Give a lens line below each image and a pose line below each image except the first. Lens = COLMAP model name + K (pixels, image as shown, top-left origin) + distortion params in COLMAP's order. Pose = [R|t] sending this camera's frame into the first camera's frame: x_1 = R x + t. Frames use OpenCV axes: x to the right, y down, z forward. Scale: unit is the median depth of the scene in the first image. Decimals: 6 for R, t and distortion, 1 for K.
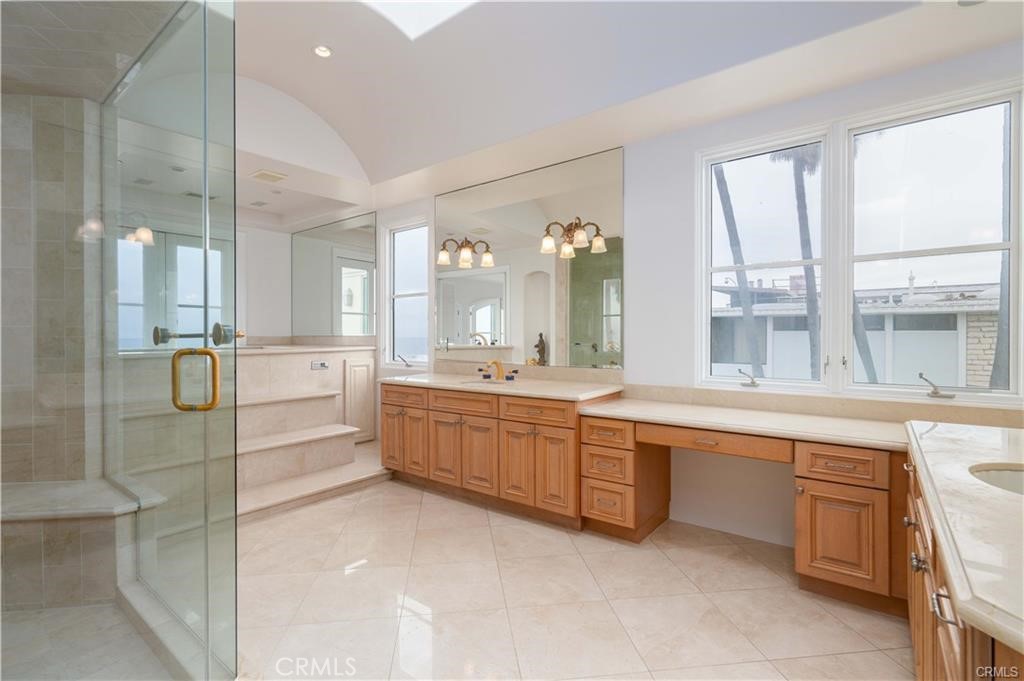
lens RADIAL K [[472.9, 0, 497.5], [0, 472.9, 338.4], [0, 0, 1]] dist [-0.000749, 0.000025]
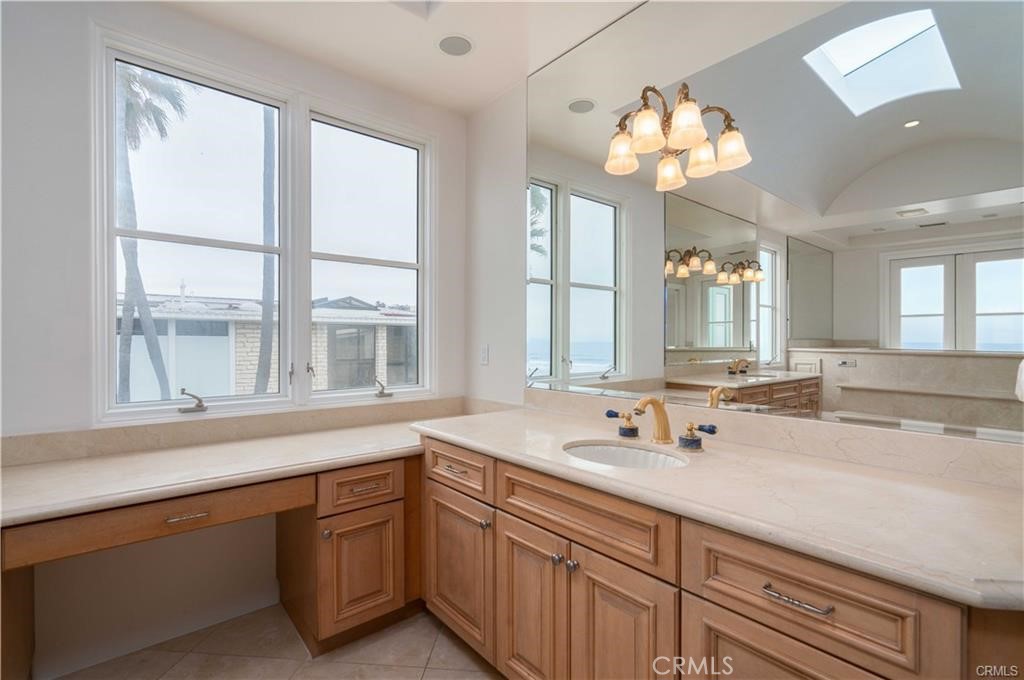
lens RADIAL K [[460.8, 0, 512.0], [0, 460.8, 340.0], [0, 0, 1]] dist [-0.006549, -0.000122]
pose [[0.183603, 0.003040, 0.982996, -0.046315], [0.003760, 0.999986, -0.003795, -0.000592], [-0.982993, 0.004393, 0.183589, 0.413568]]
